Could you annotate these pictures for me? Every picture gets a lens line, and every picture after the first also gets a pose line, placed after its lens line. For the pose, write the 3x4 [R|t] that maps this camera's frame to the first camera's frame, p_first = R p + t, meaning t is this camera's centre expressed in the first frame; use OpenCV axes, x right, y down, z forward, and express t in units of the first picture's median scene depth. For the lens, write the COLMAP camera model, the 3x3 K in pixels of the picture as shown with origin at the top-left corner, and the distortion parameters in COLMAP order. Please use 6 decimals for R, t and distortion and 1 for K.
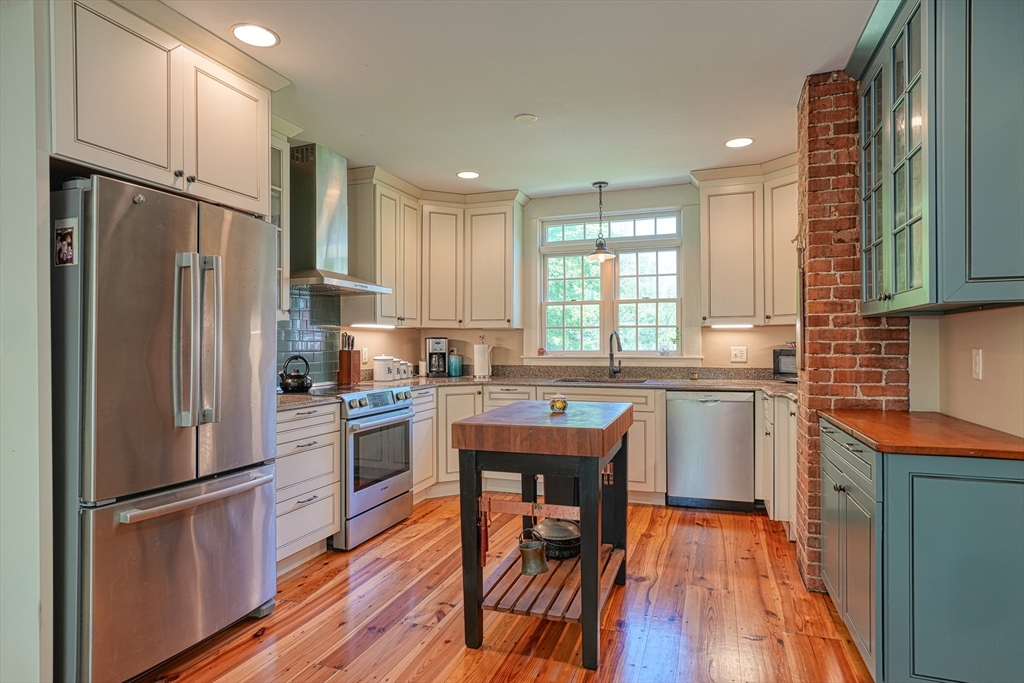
lens RADIAL K [[578.7, 0, 512.0], [0, 578.7, 341.5], [0, 0, 1]] dist [-0.025473, 0.021286]
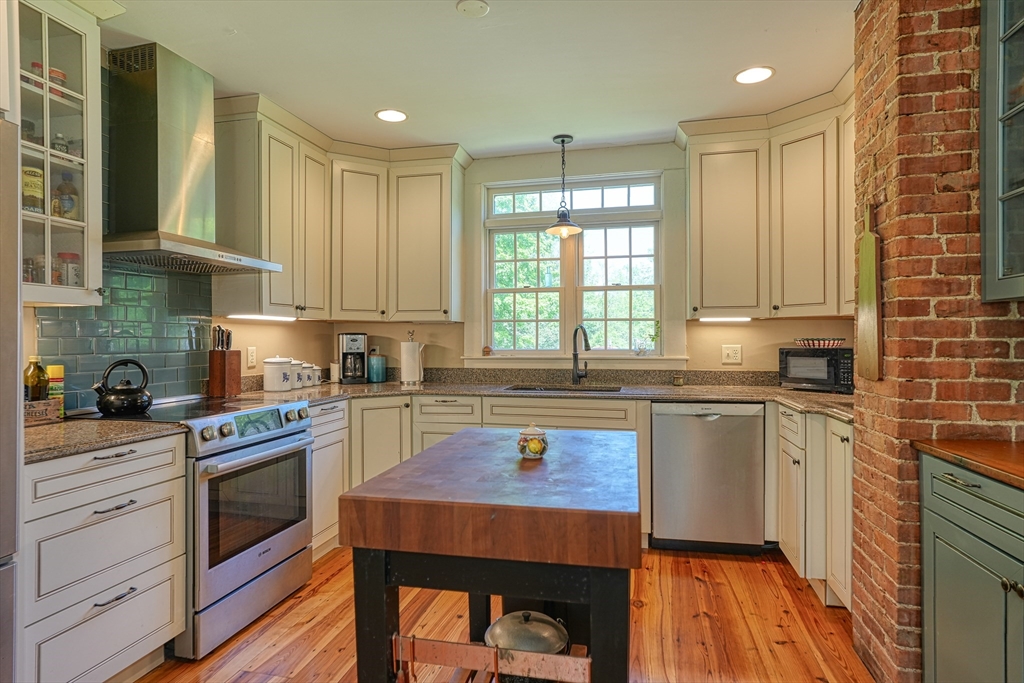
lens RADIAL K [[578.7, 0, 512.0], [0, 578.7, 341.5], [0, 0, 1]] dist [-0.025473, 0.021286]
pose [[0.993772, -0.000012, 0.111436, -0.004342], [-0.000644, 0.999983, 0.005856, -0.000309], [-0.111434, -0.005892, 0.993754, 0.254164]]
